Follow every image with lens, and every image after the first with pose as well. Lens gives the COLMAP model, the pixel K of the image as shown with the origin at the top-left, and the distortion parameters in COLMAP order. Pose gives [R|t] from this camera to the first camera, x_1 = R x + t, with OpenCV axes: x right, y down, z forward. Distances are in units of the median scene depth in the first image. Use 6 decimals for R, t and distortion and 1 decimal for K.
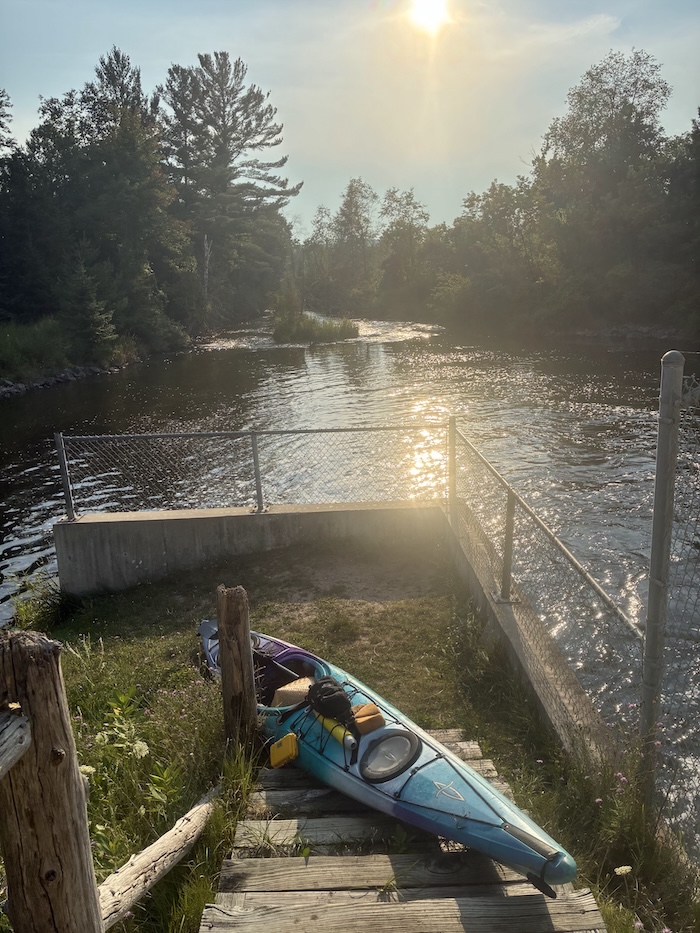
lens RADIAL K [[694.9, 0, 350.0], [0, 694.9, 466.5], [0, 0, 1]] dist [-0.000493, 0.001272]
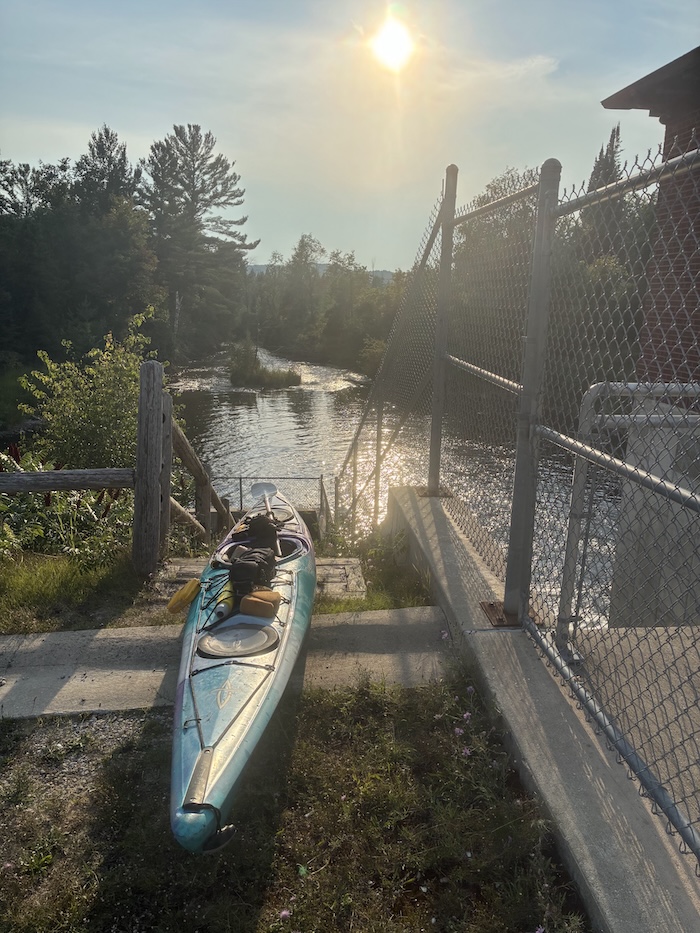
lens RADIAL K [[694.9, 0, 350.0], [0, 694.9, 466.5], [0, 0, 1]] dist [-0.000493, 0.001272]
pose [[0.995736, 0.043970, 0.081096, 0.004174], [-0.041629, 0.998673, -0.030332, -0.004338], [-0.082322, 0.026827, 0.996245, -0.157970]]
